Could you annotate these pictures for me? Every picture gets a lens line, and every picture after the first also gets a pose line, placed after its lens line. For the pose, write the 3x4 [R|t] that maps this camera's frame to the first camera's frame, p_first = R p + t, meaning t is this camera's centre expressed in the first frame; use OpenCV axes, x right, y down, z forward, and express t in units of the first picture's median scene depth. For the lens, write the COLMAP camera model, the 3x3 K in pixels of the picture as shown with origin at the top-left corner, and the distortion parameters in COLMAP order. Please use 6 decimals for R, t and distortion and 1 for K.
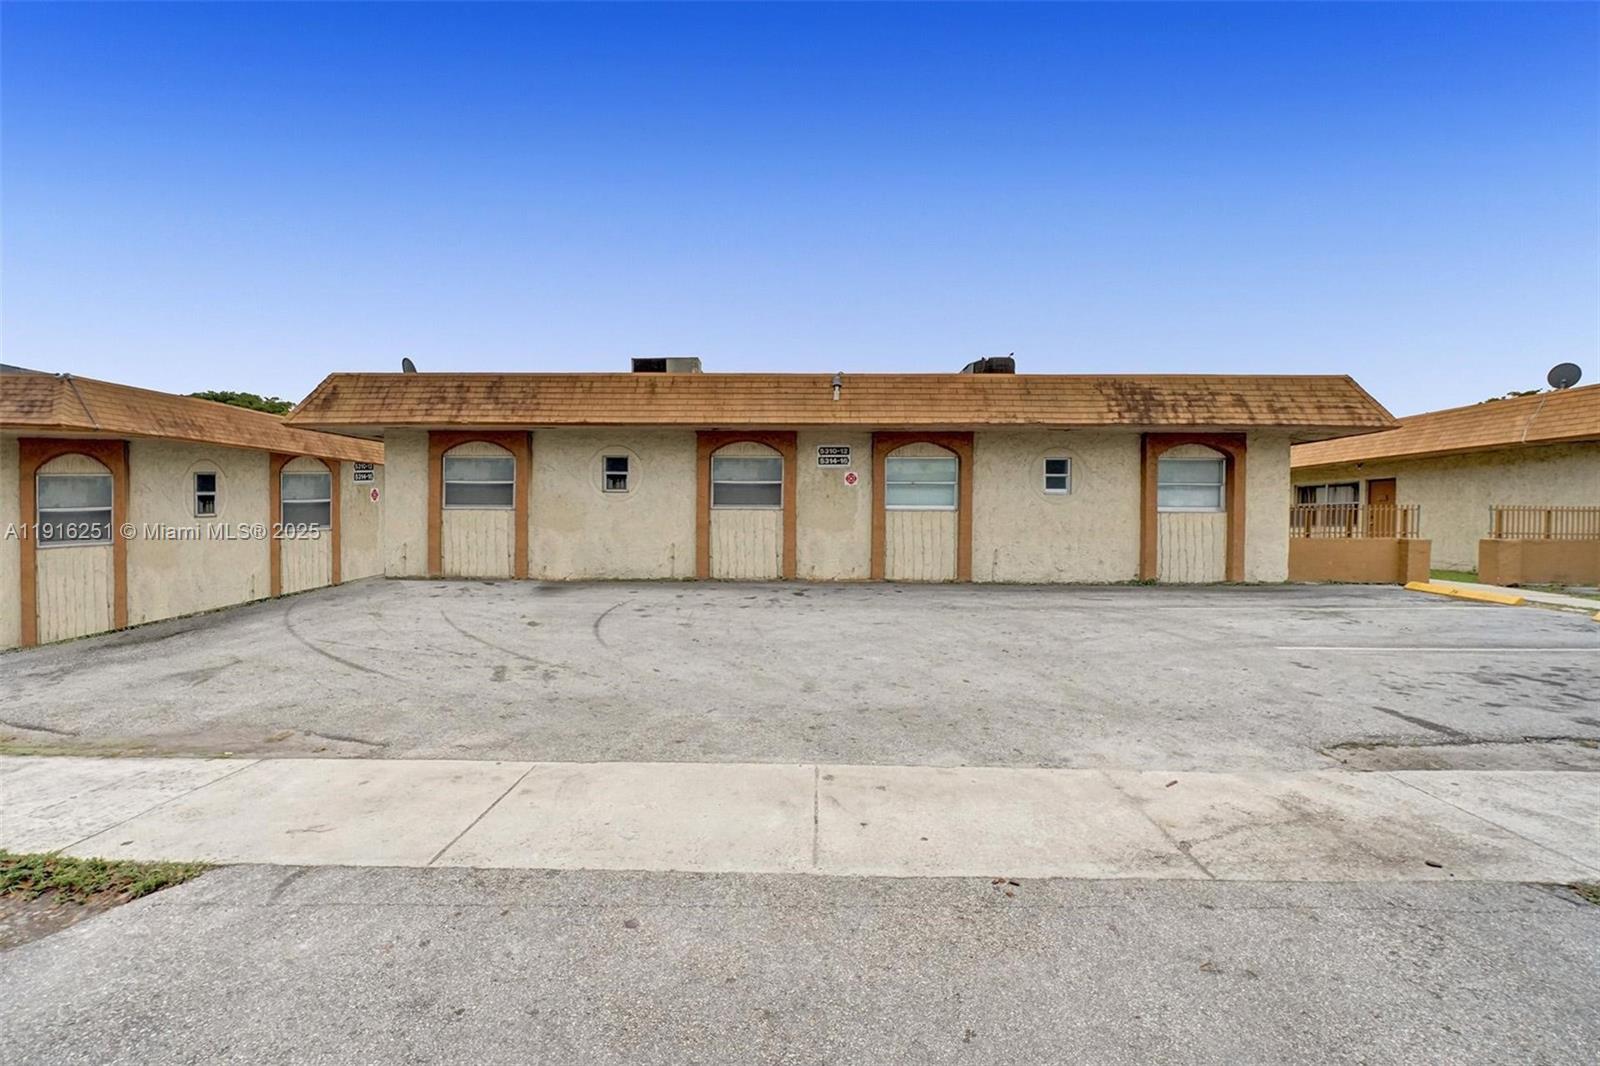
lens RADIAL K [[738.5, 0, 789.9], [0, 738.5, 533.8], [0, 0, 1]] dist [-0.003993, -0.000126]
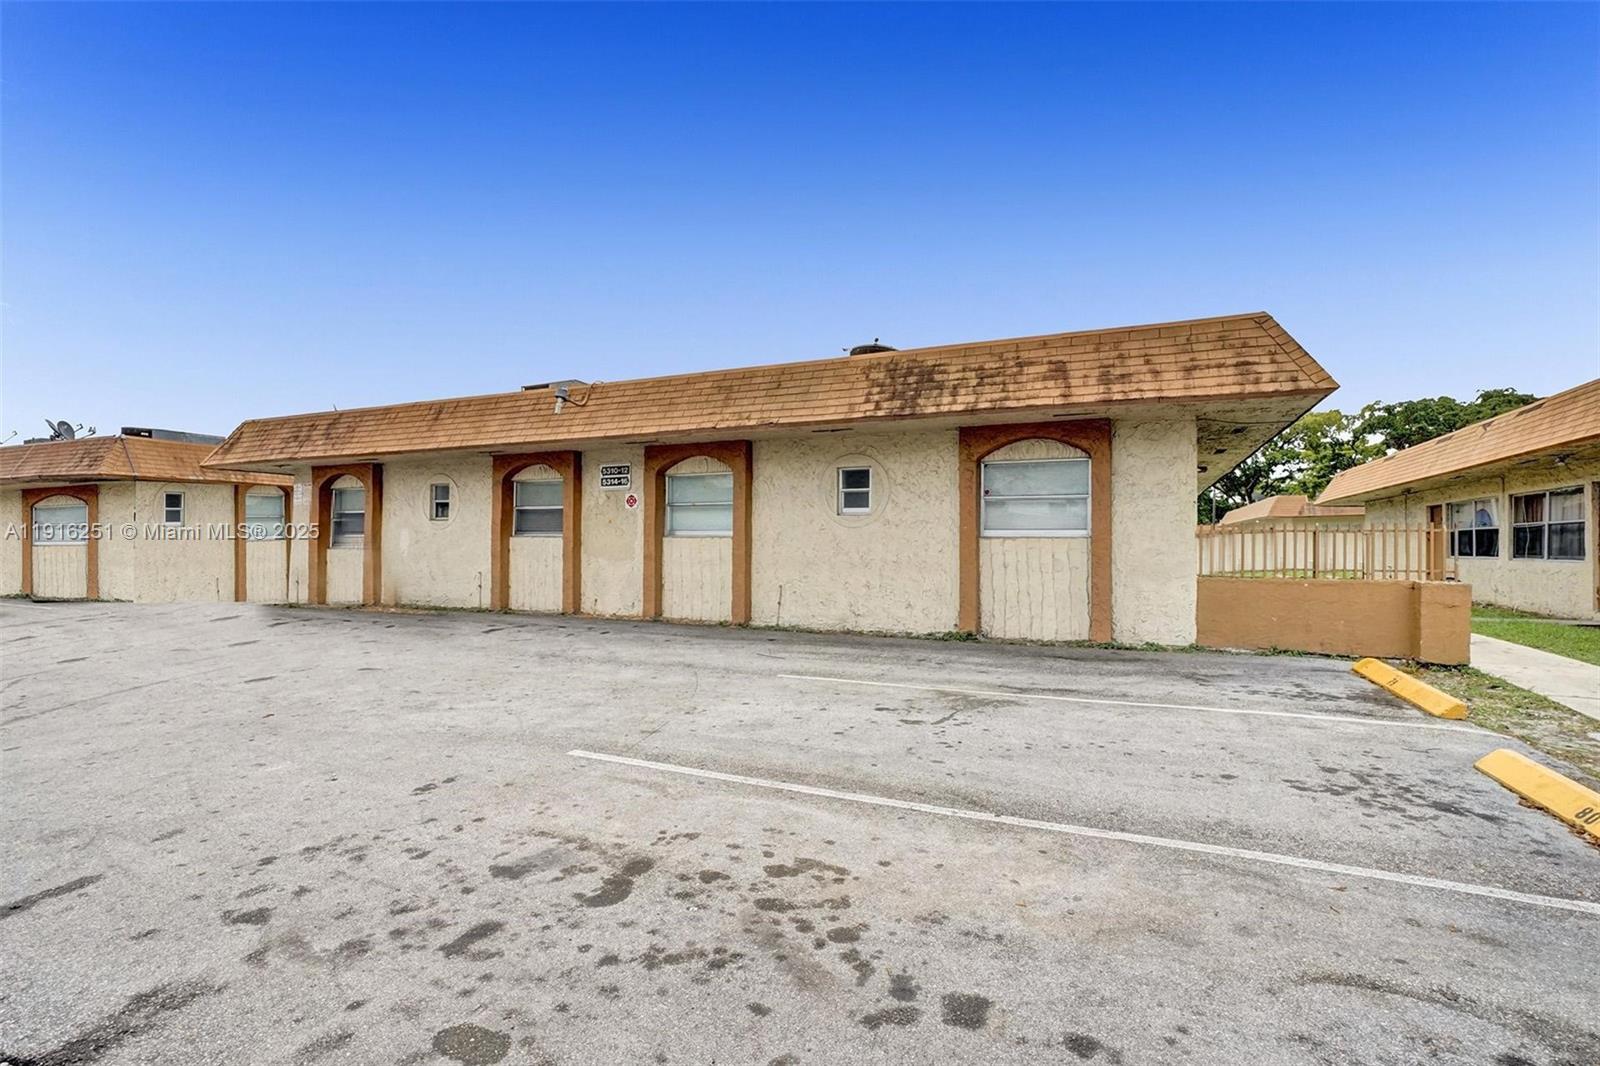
lens RADIAL K [[736.6, 0, 800.0], [0, 736.6, 533.0], [0, 0, 1]] dist [-0.000296, 0.000108]
pose [[0.918595, -0.007443, -0.395131, 0.614896], [-0.007331, 0.999330, -0.035865, -0.006930], [0.395133, 0.035842, 0.917924, 0.279769]]
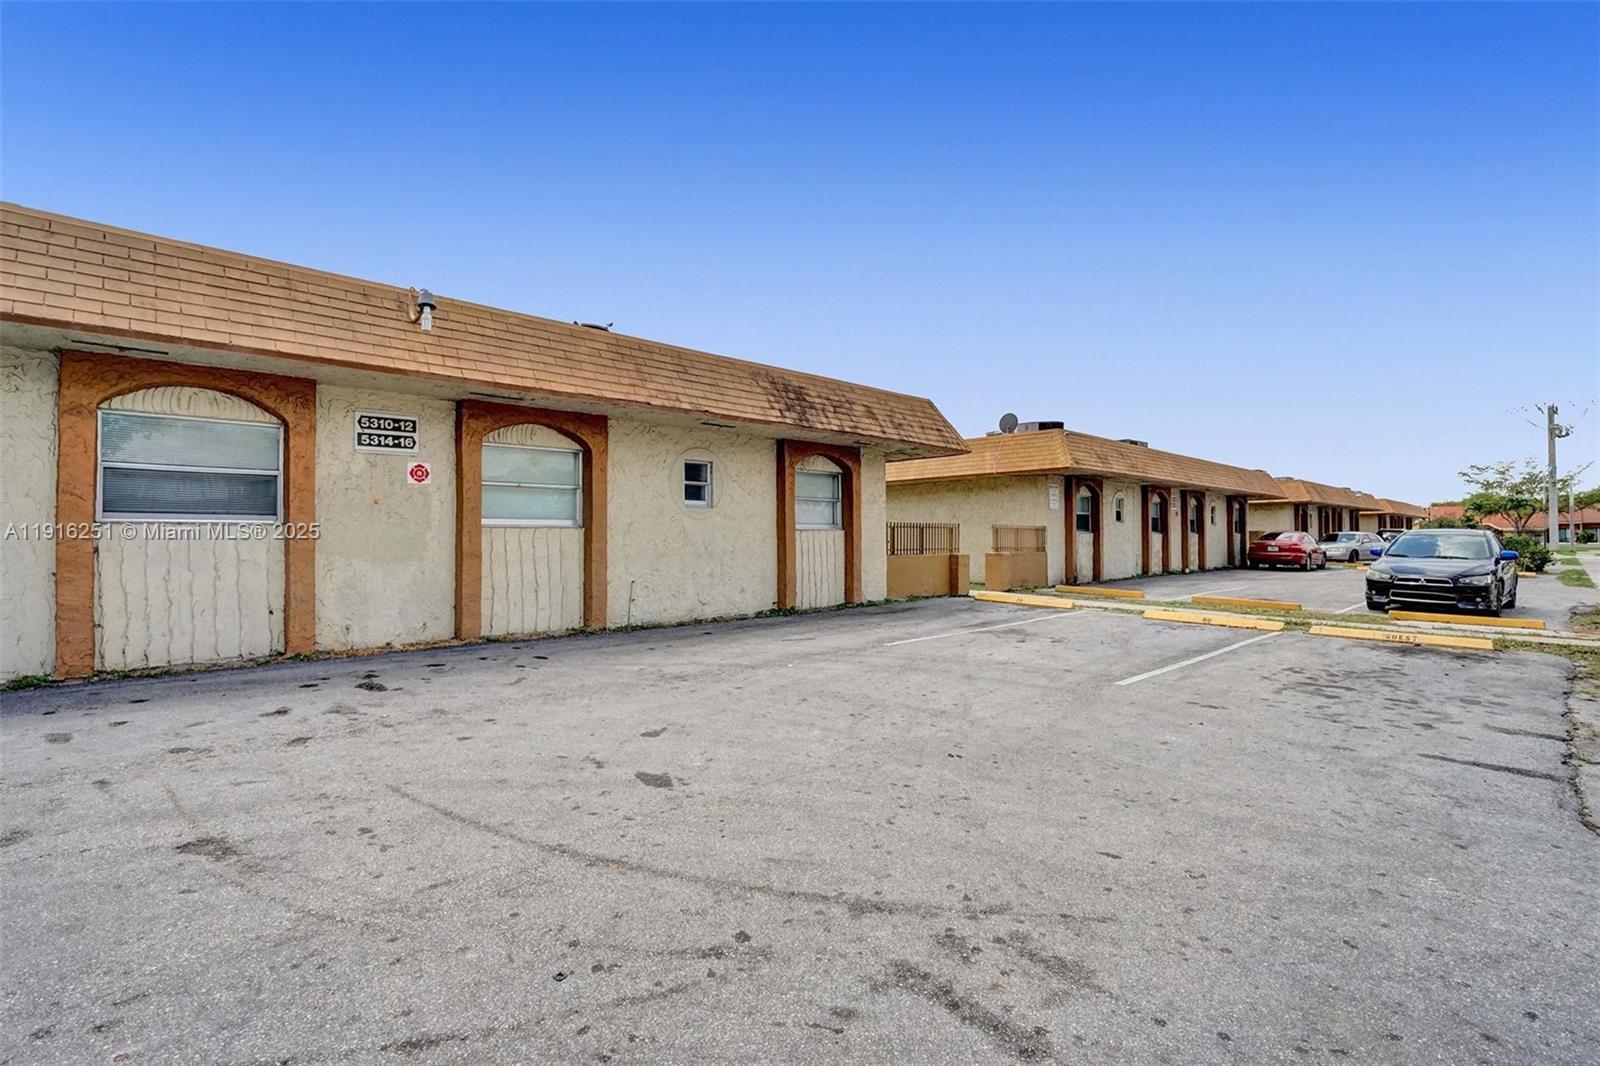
lens RADIAL K [[753.3, 0, 800.0], [0, 753.3, 533.0], [0, 0, 1]] dist [0.000964, 0.000572]
pose [[0.710107, -0.001694, 0.704091, -0.127804], [0.022245, 0.999552, -0.020031, -0.007360], [-0.703742, 0.029887, 0.709827, 0.355243]]
